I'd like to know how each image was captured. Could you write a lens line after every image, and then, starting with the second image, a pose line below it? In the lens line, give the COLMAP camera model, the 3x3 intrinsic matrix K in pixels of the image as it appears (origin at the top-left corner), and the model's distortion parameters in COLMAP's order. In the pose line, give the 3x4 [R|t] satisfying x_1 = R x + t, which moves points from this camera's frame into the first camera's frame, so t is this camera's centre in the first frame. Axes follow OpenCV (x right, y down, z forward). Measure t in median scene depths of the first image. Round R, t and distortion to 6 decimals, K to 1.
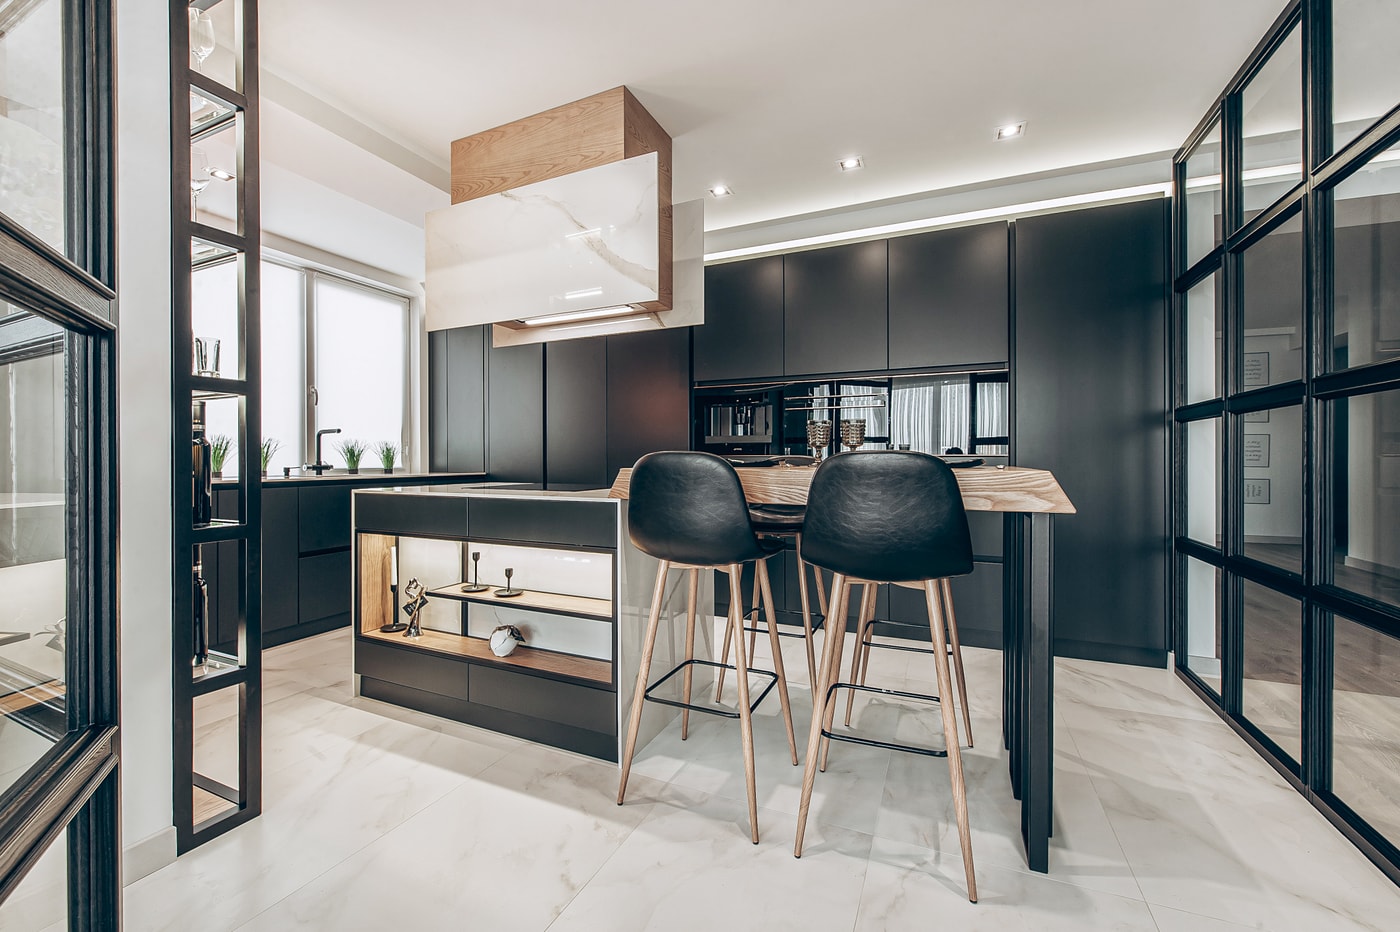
lens RADIAL K [[565.0, 0, 696.5], [0, 565.0, 466.4], [0, 0, 1]] dist [-0.015994, -0.000235]
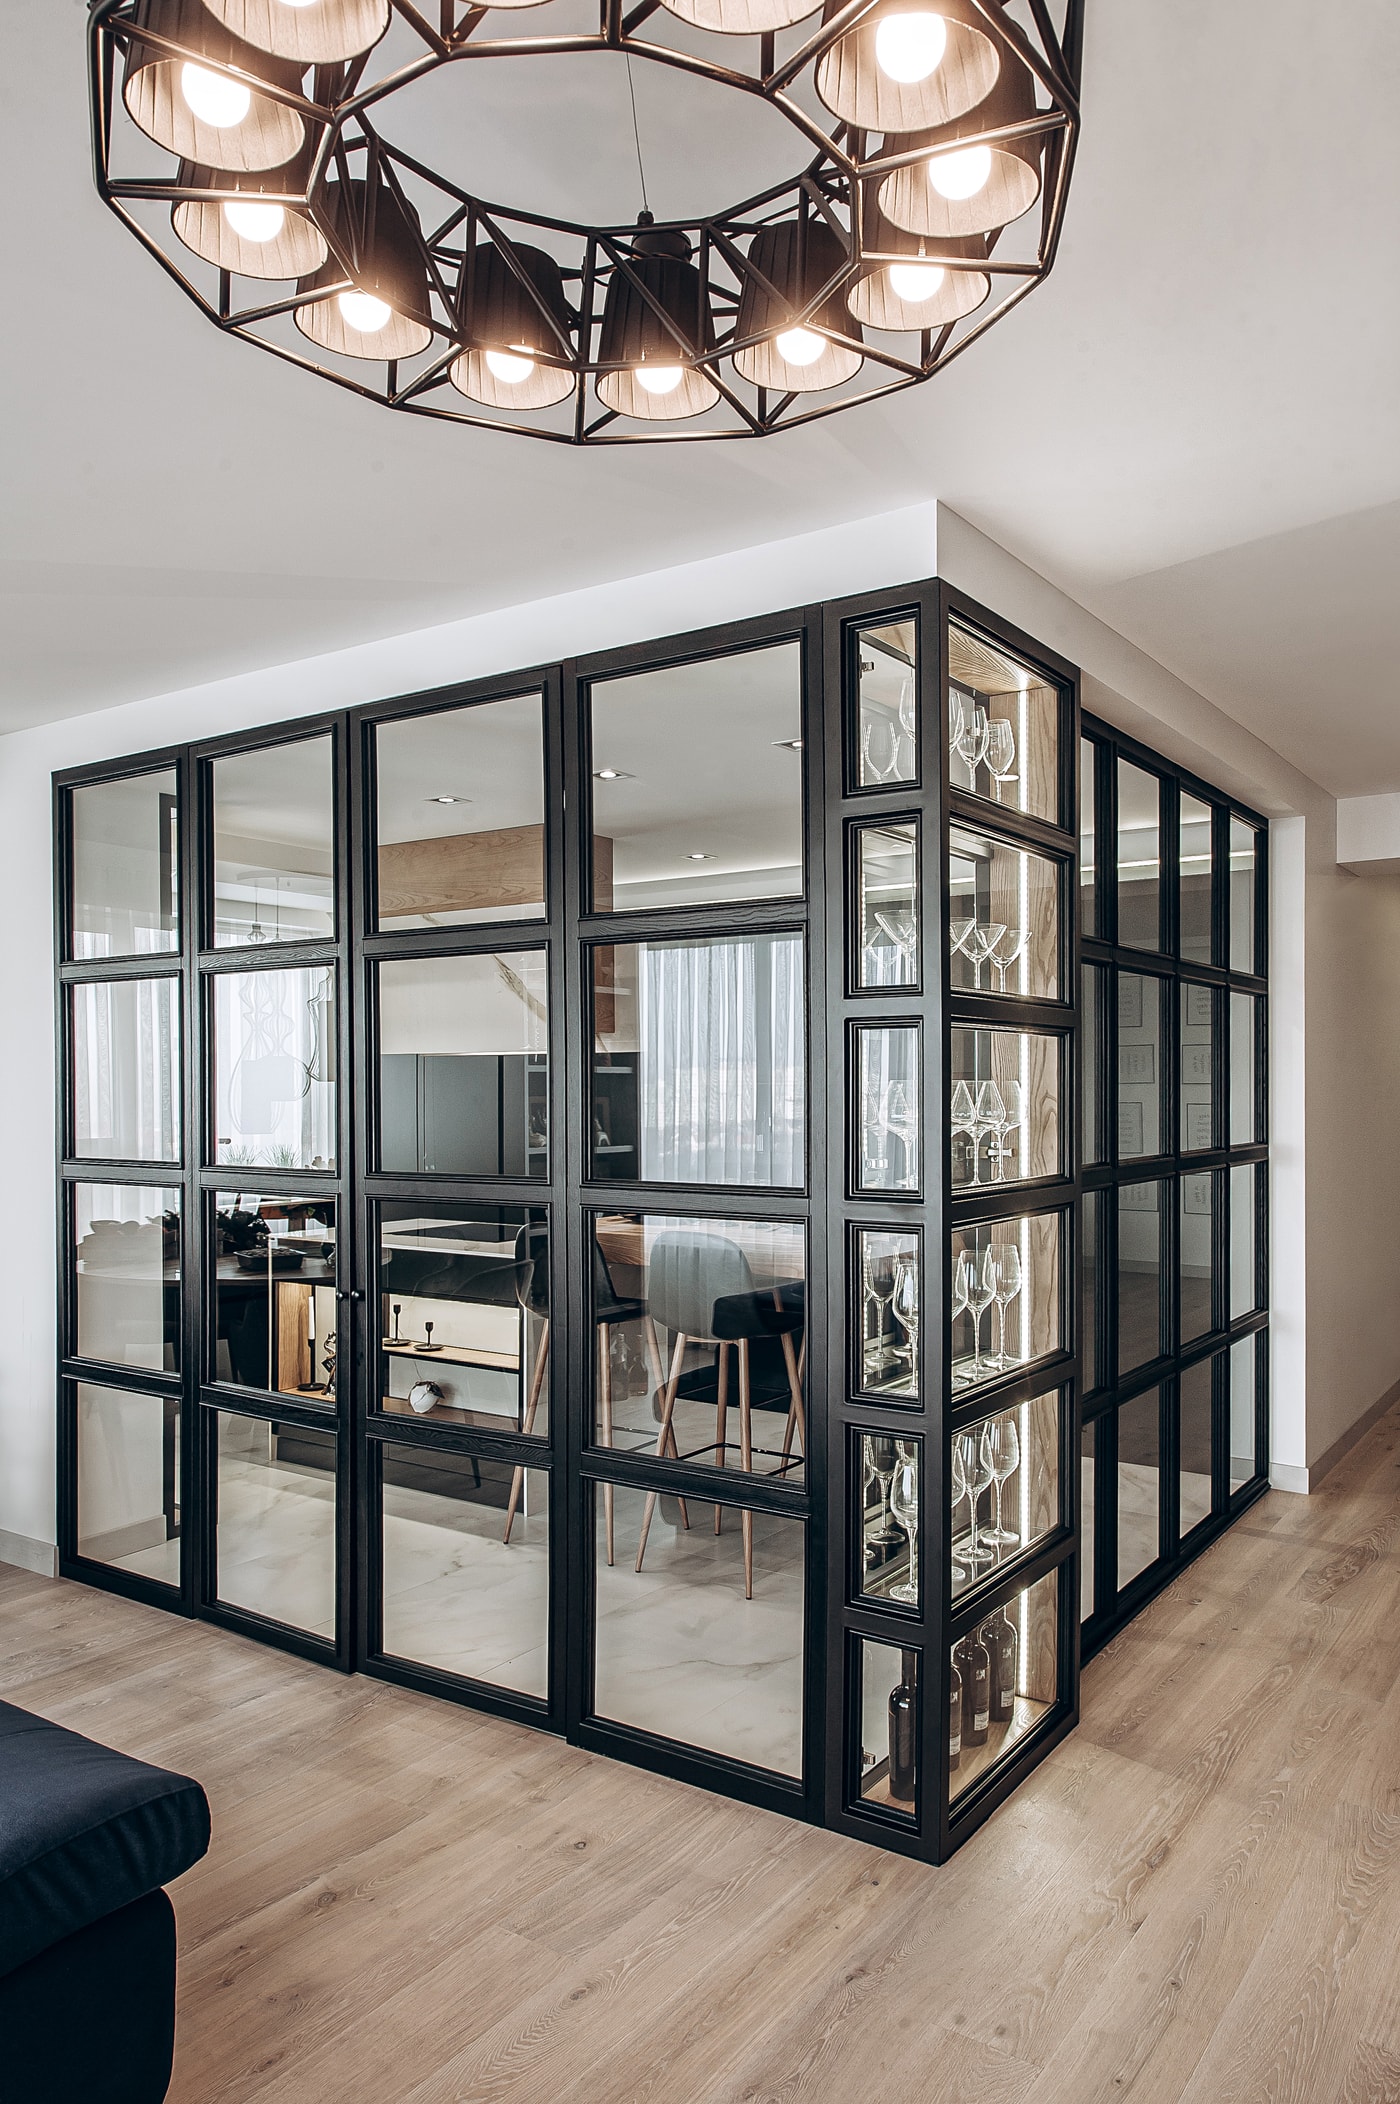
lens RADIAL K [[1500.2, 0, 723.1], [0, 1500.2, 1084.3], [0, 0, 1]] dist [-0.026476, -0.004687]
pose [[0.984797, -0.000738, -0.173708, 0.494795], [-0.001299, 0.999932, -0.011611, -0.159470], [0.173705, 0.011660, 0.984729, -1.171668]]
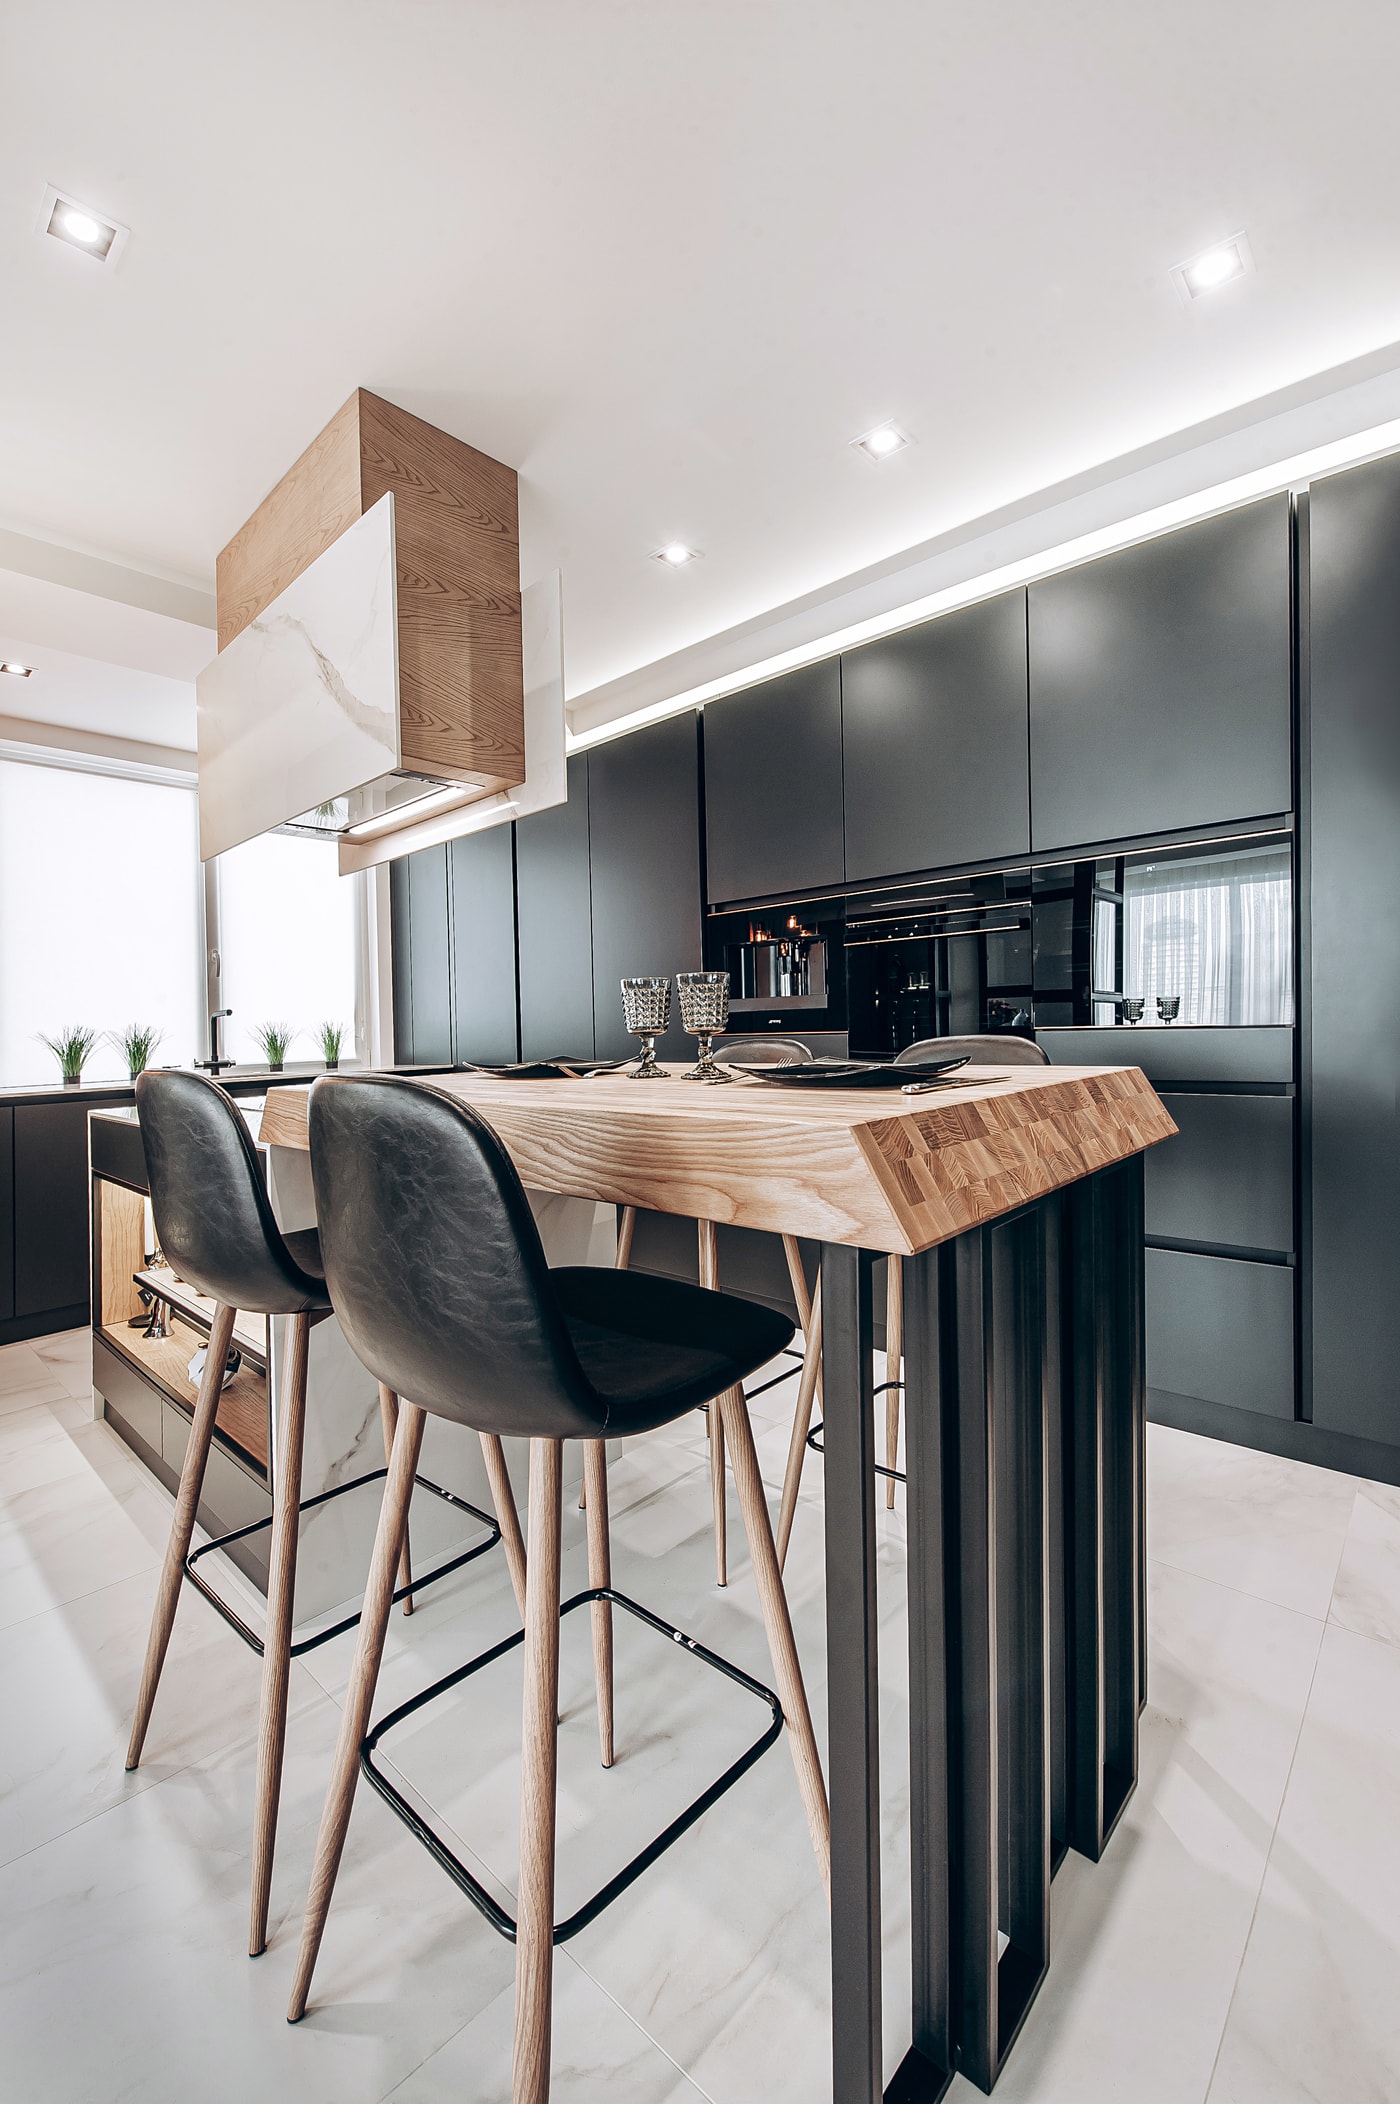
lens RADIAL K [[849.1, 0, 710.9], [0, 849.1, 1046.6], [0, 0, 1]] dist [-0.015994, -0.000235]
pose [[0.951280, -0.022953, -0.307474, 0.355289], [0.028200, 0.999522, 0.012634, -0.023309], [0.307037, -0.020689, 0.951473, 0.247890]]
